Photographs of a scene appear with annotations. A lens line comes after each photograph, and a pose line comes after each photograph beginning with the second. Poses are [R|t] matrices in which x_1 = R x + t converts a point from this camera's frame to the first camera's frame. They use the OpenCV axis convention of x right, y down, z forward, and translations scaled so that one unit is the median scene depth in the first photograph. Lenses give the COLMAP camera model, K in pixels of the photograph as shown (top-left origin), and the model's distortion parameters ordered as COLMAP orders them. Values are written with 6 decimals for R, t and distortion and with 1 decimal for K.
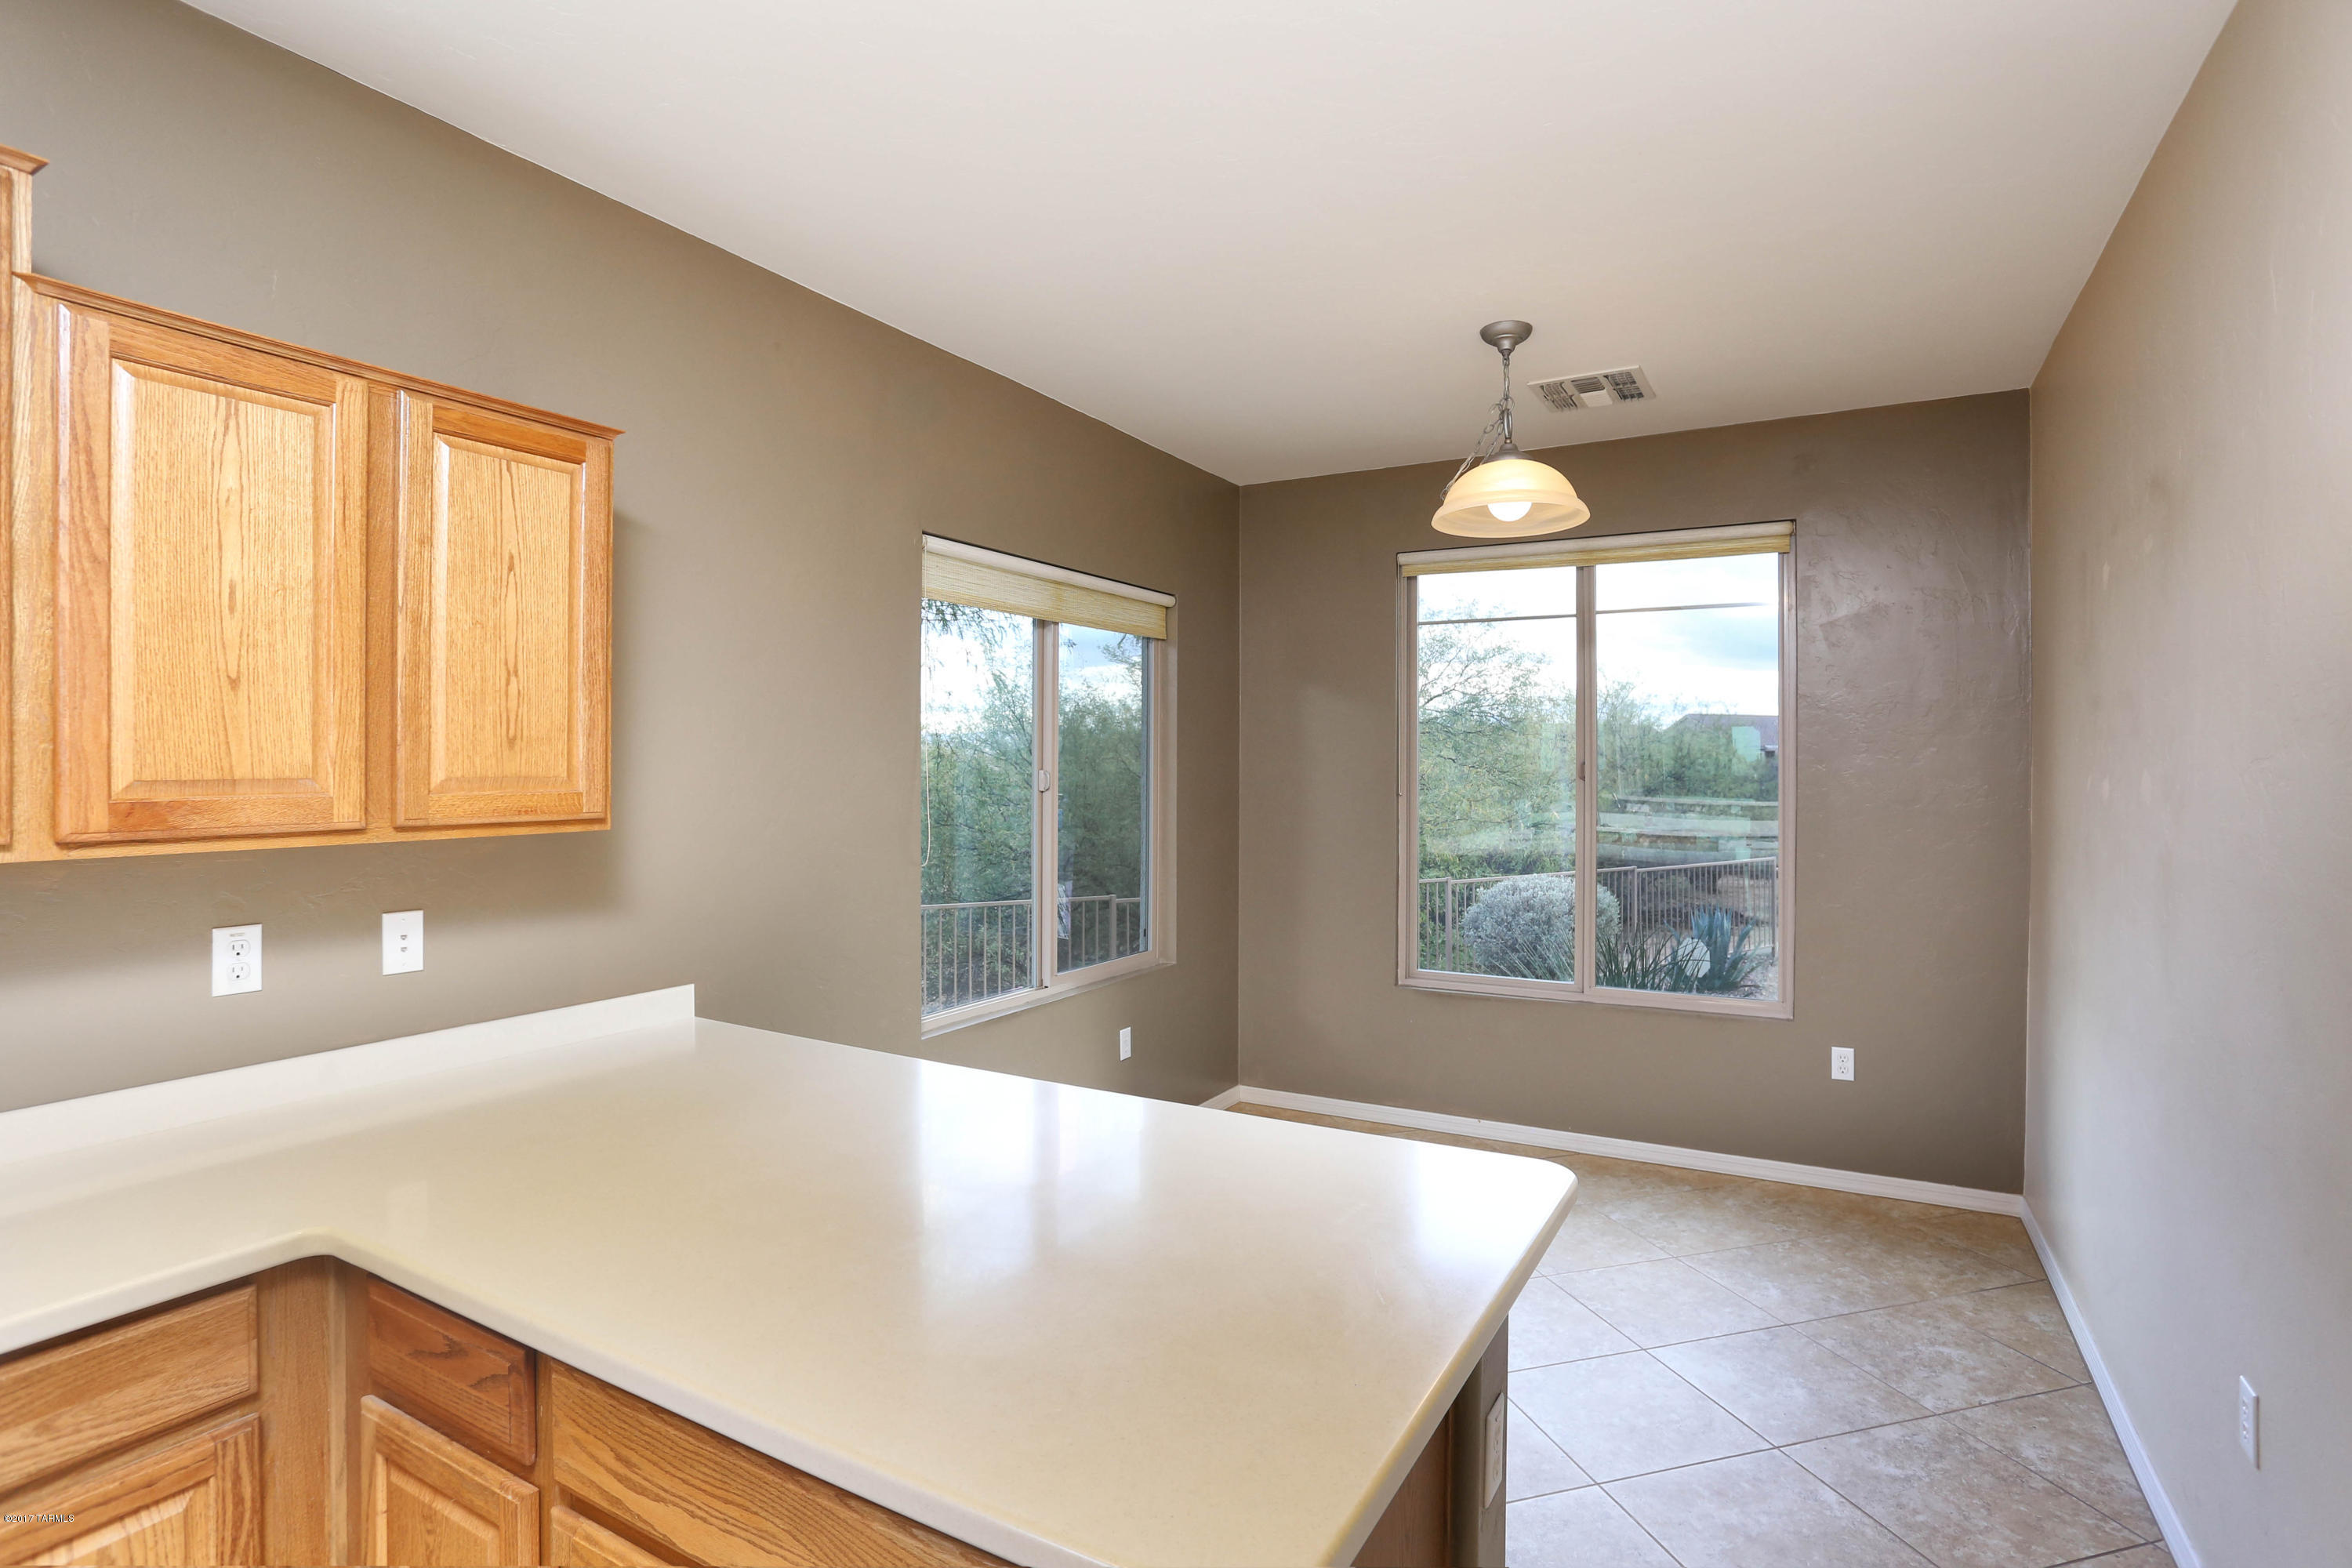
lens RADIAL K [[1128.0, 0, 1169.2], [0, 1128.0, 777.0], [0, 0, 1]] dist [-0.034998, 0.008364]
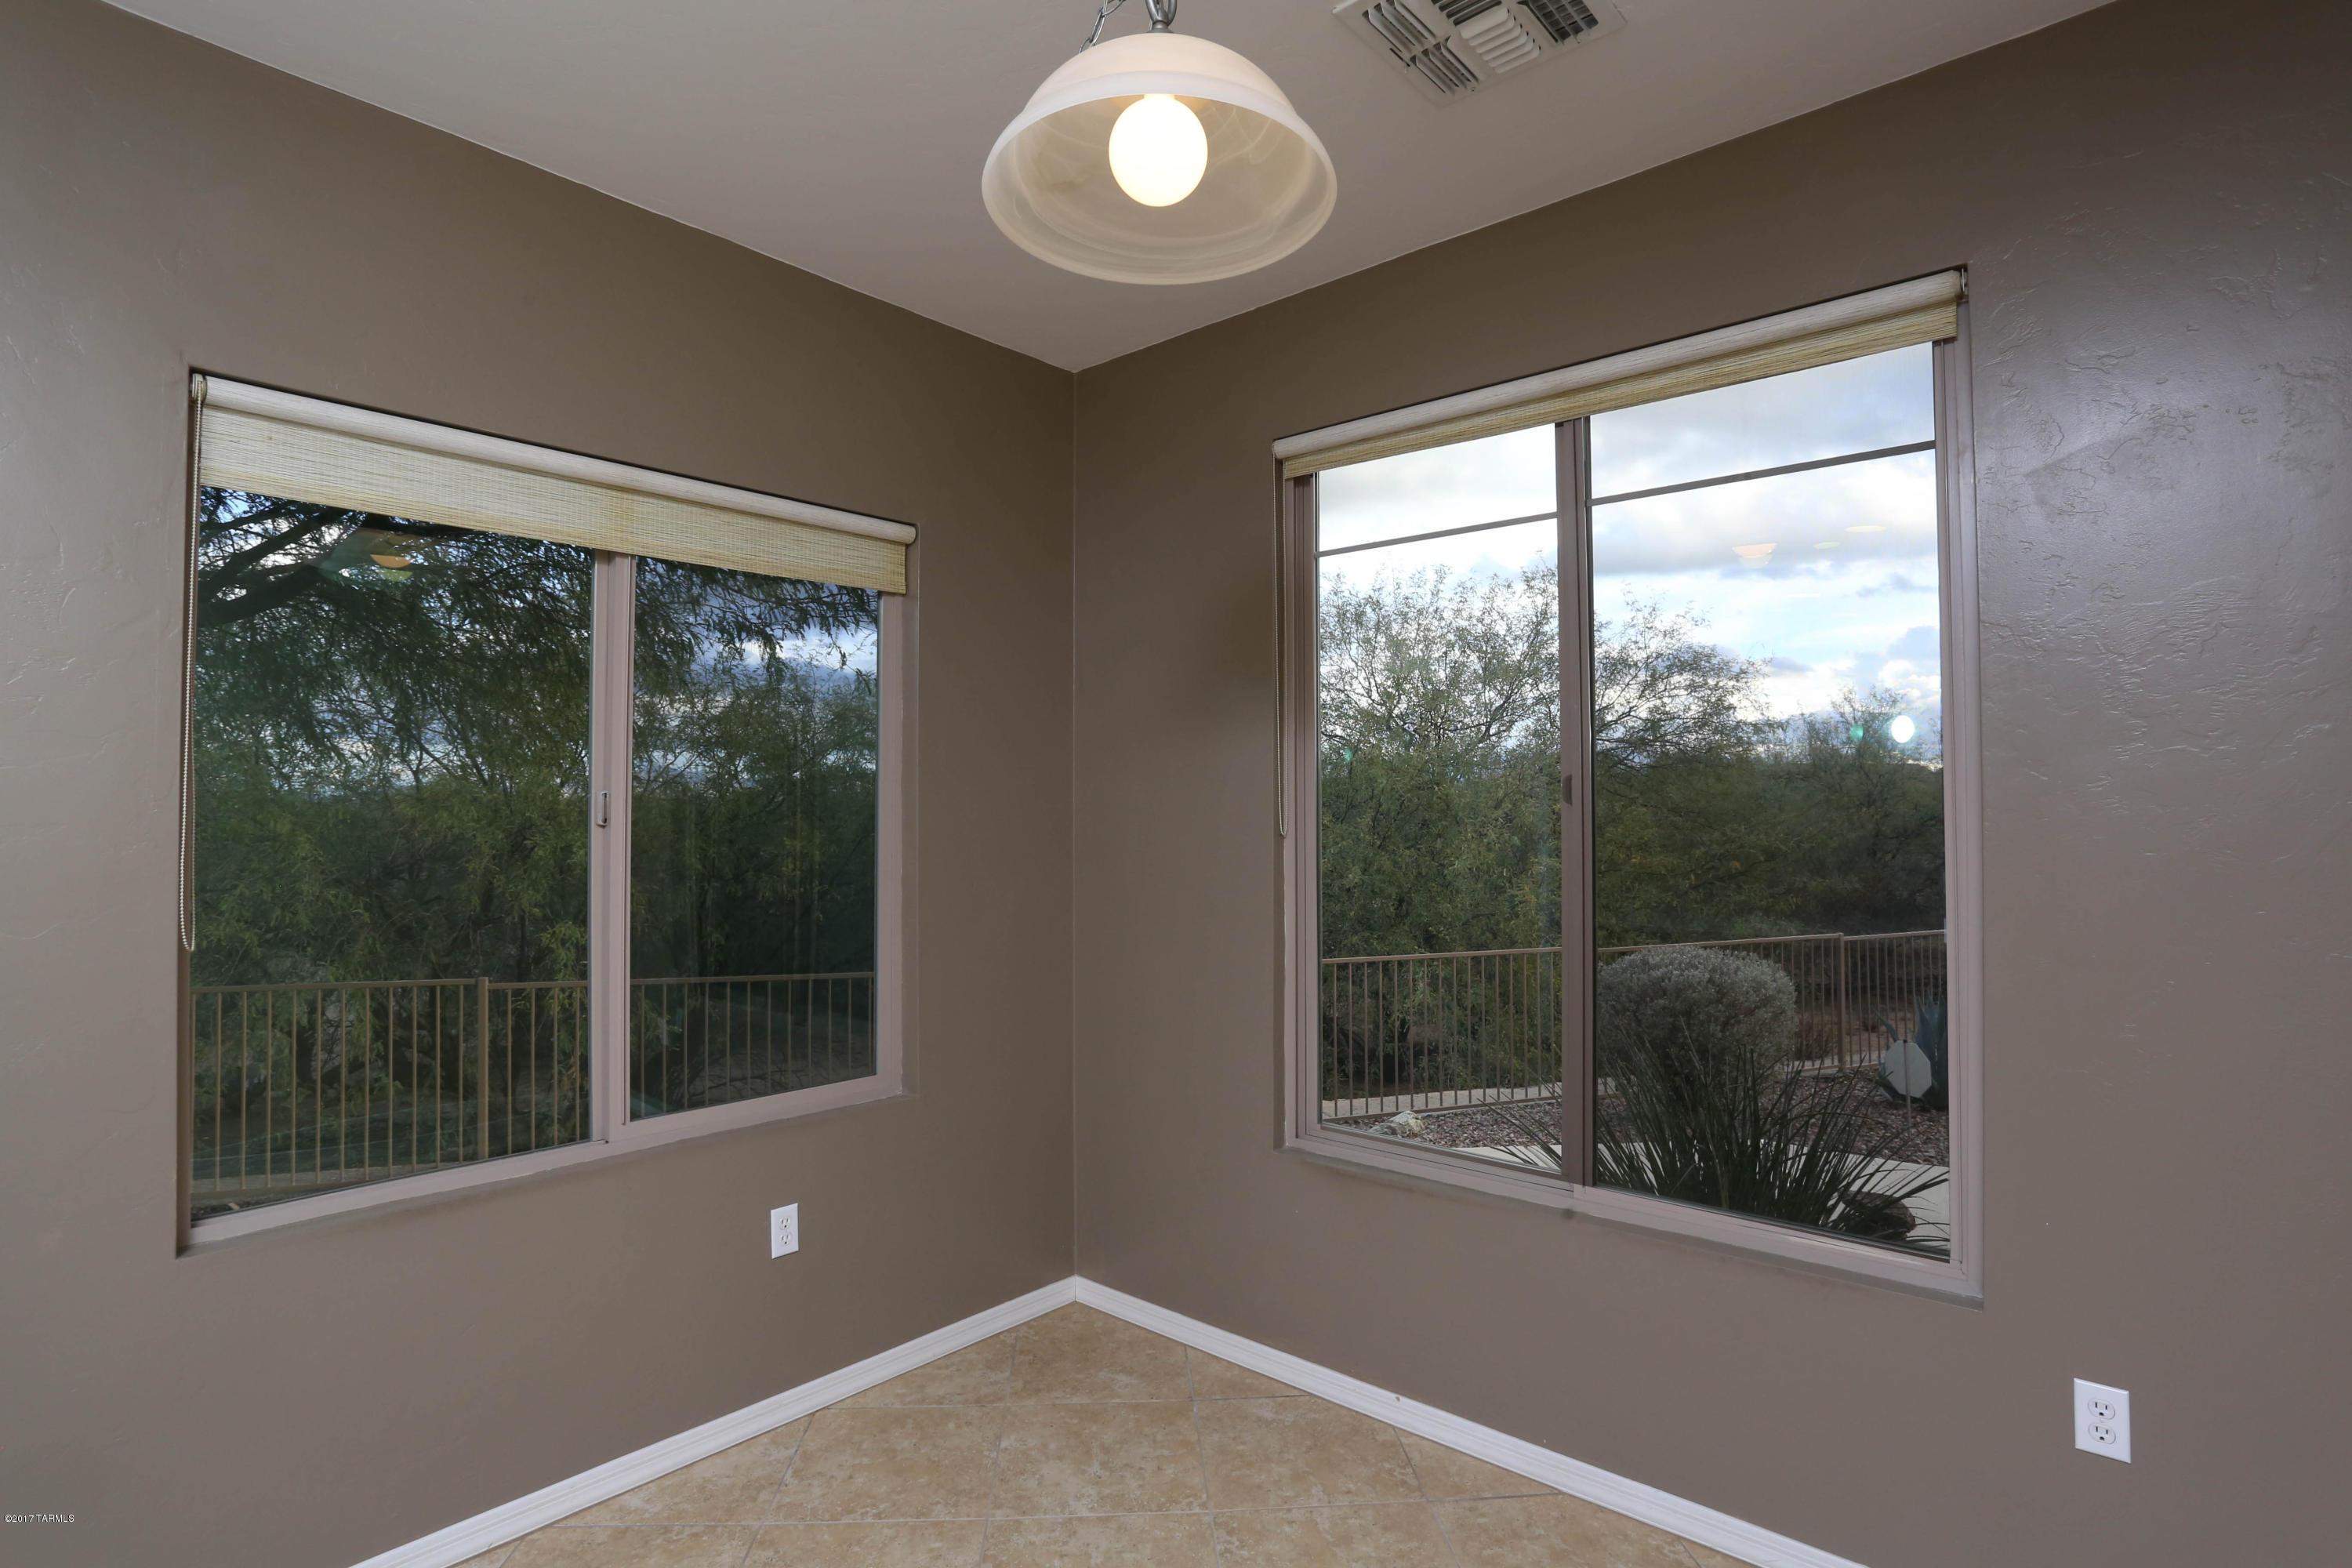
lens RADIAL K [[1128.0, 0, 1162.9], [0, 1128.0, 789.3], [0, 0, 1]] dist [-0.034998, 0.008364]
pose [[0.980622, -0.009497, -0.195679, 0.278765], [0.003621, 0.999532, -0.030367, 0.010911], [0.195875, 0.029070, 0.980198, 0.417864]]
